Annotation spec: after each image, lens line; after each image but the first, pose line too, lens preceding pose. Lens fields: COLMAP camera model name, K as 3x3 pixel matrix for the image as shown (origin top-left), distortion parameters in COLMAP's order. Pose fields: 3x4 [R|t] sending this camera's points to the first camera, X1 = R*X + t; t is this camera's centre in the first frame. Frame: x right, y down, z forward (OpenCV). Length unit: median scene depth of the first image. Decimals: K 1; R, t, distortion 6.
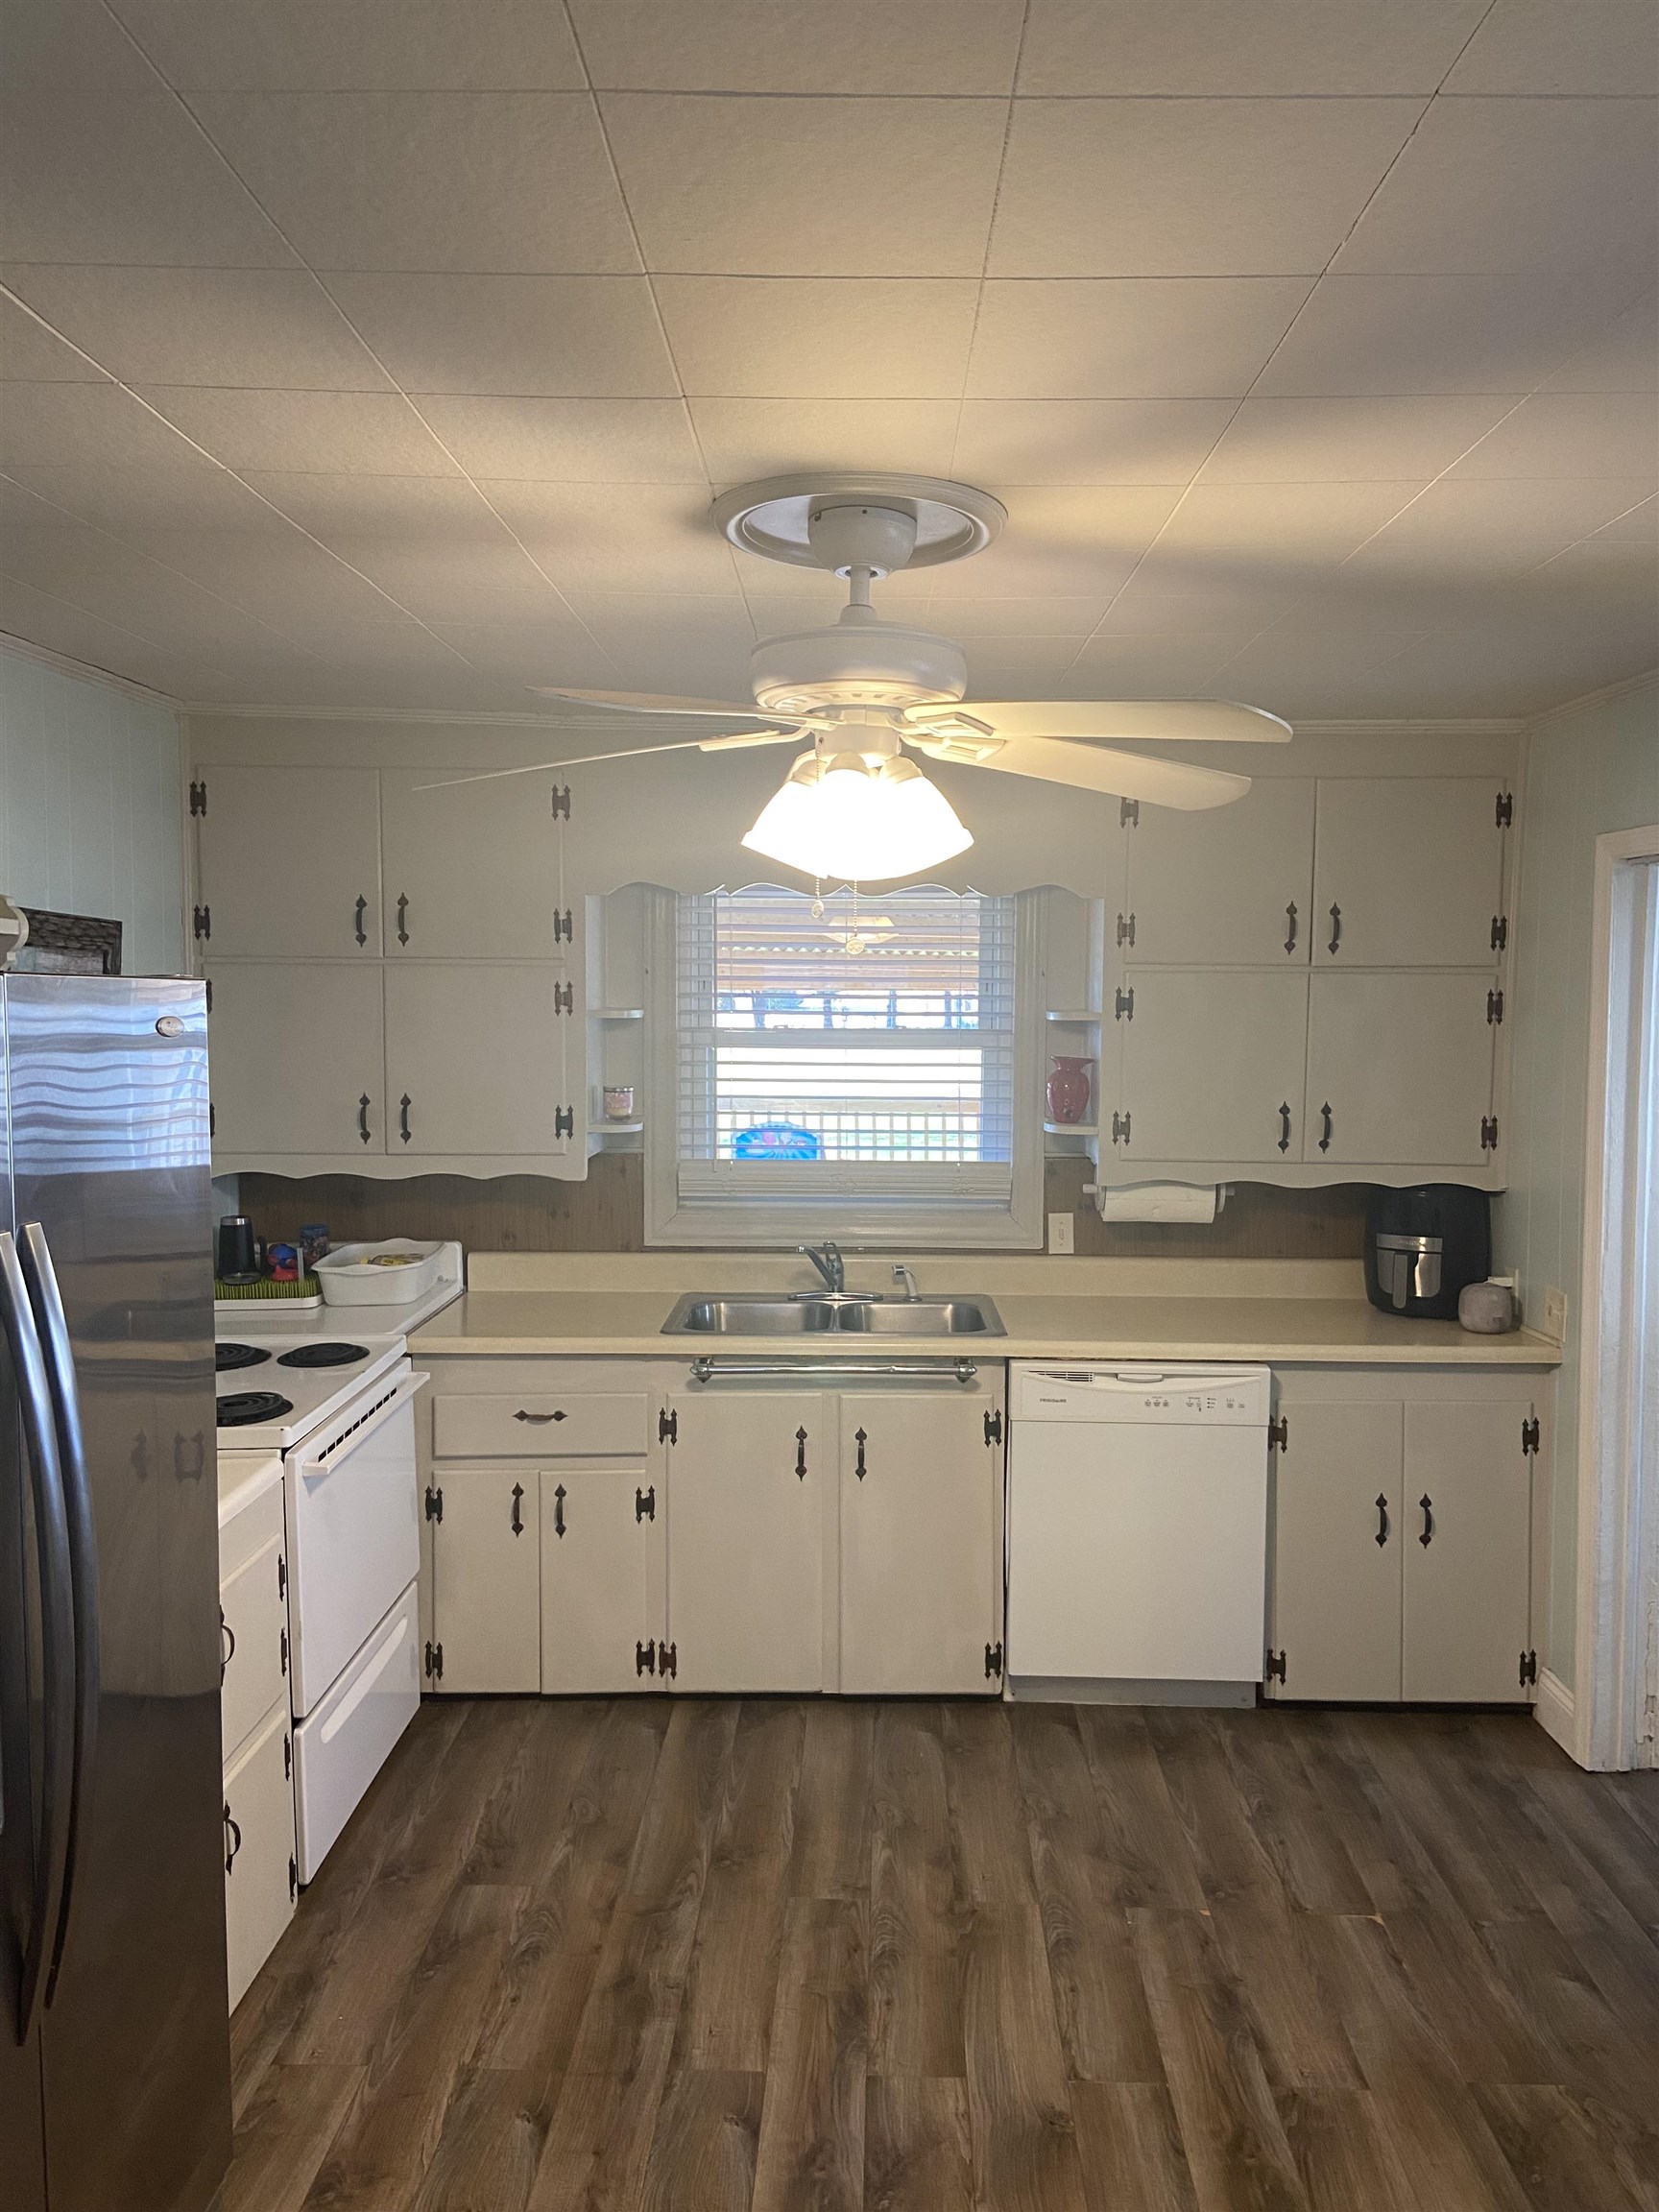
lens RADIAL K [[1693.9, 0, 832.1], [0, 1693.9, 1102.5], [0, 0, 1]] dist [-0.002984, -0.026122]
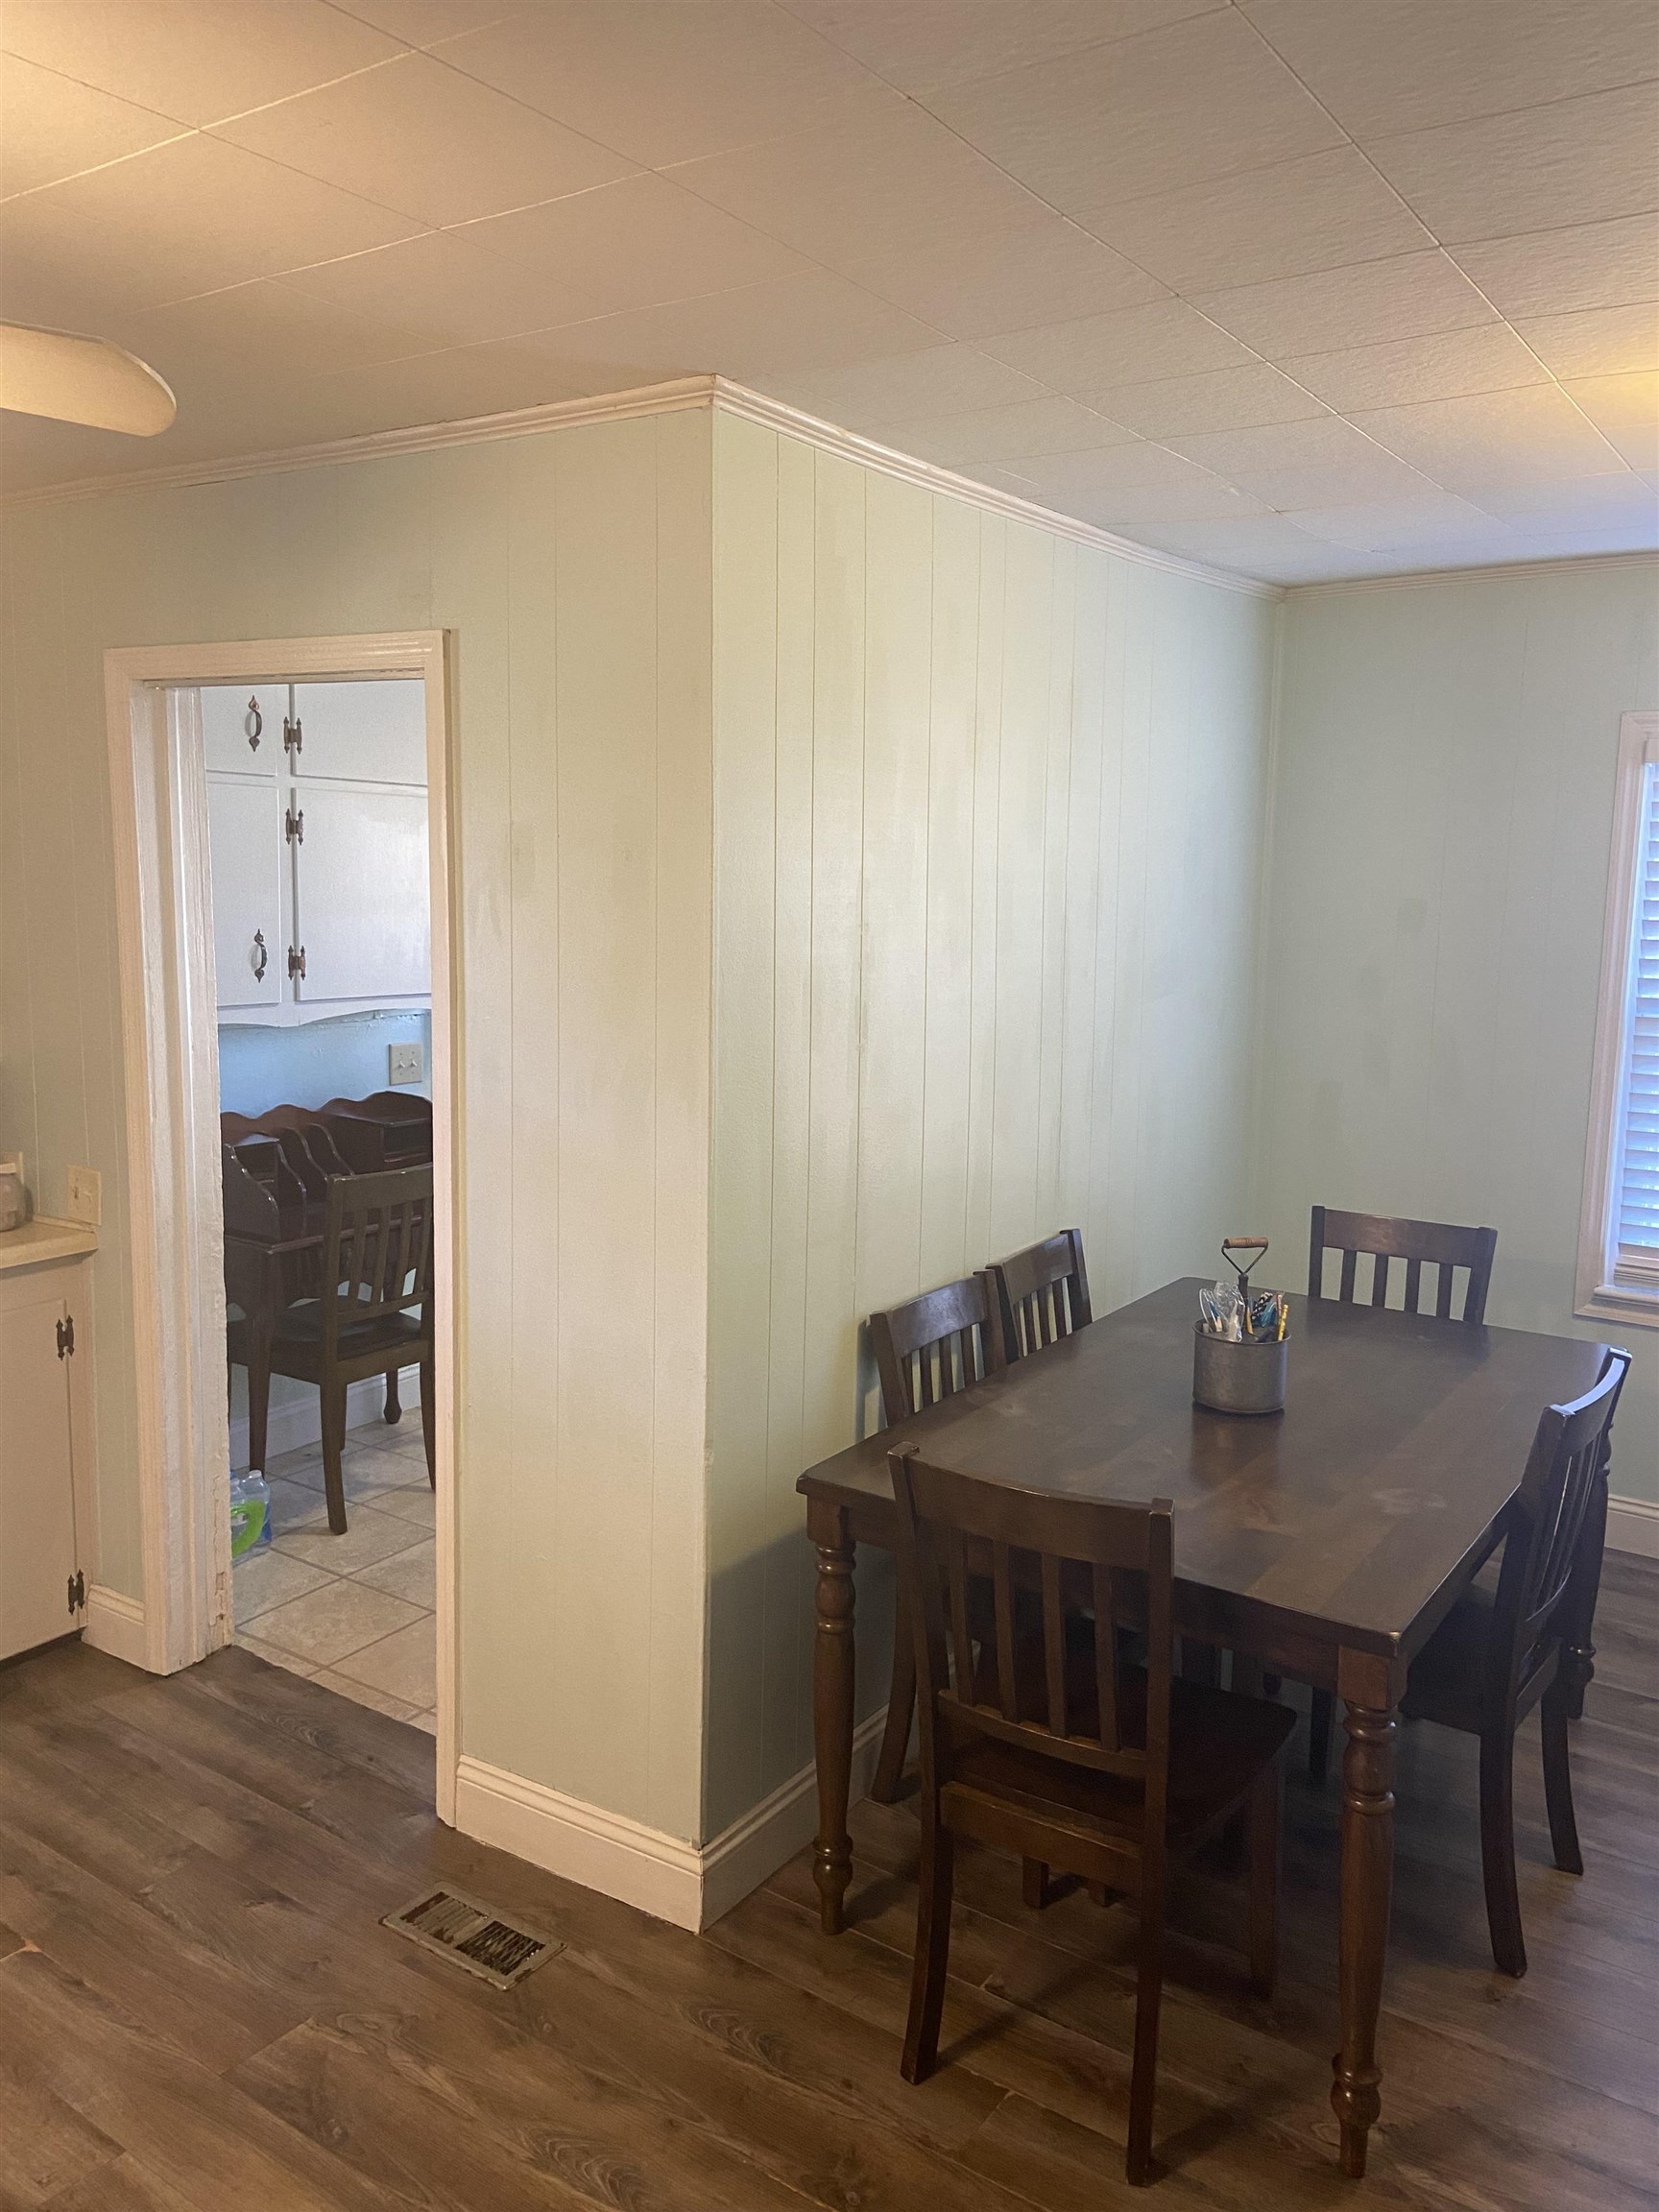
lens RADIAL K [[1693.9, 0, 820.2], [0, 1693.9, 1064.1], [0, 0, 1]] dist [-0.002984, -0.026122]
pose [[0.542745, -0.107925, 0.832935, -0.098525], [0.053414, 0.994138, 0.094007, -0.006503], [-0.838197, -0.006531, 0.545328, 0.202888]]
